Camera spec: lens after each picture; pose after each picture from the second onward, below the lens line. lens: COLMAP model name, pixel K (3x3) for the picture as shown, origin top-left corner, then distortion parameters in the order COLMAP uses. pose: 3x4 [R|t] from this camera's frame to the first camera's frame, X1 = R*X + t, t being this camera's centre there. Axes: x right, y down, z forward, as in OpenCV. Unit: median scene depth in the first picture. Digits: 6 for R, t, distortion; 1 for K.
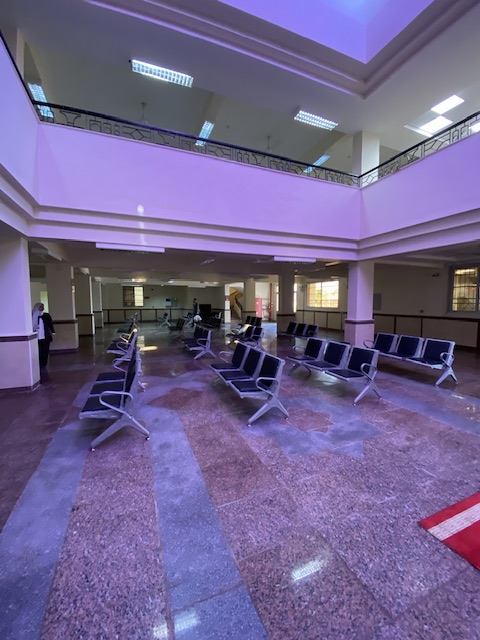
lens RADIAL K [[257.9, 0, 240.0], [0, 257.9, 320.0], [0, 0, 1]] dist [-0.040551, -0.000071]
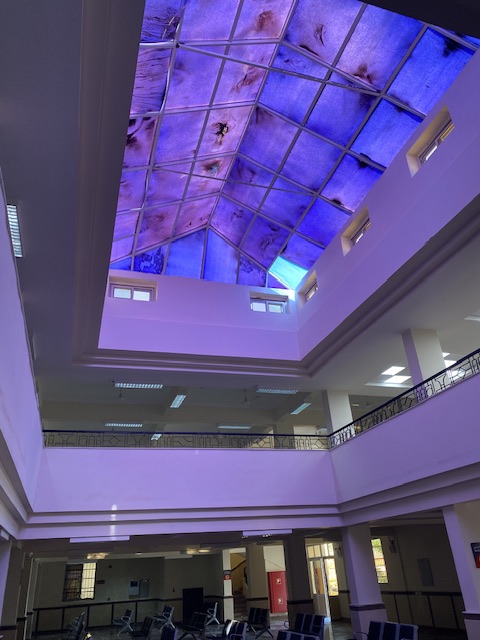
lens RADIAL K [[490.7, 0, 240.0], [0, 490.7, 320.0], [0, 0, 1]] dist [0.033713, -0.001504]
pose [[0.994783, -0.087886, -0.051804, 0.230660], [0.048404, 0.853604, -0.518669, 0.028530], [0.089804, 0.513455, 0.853404, -0.803946]]
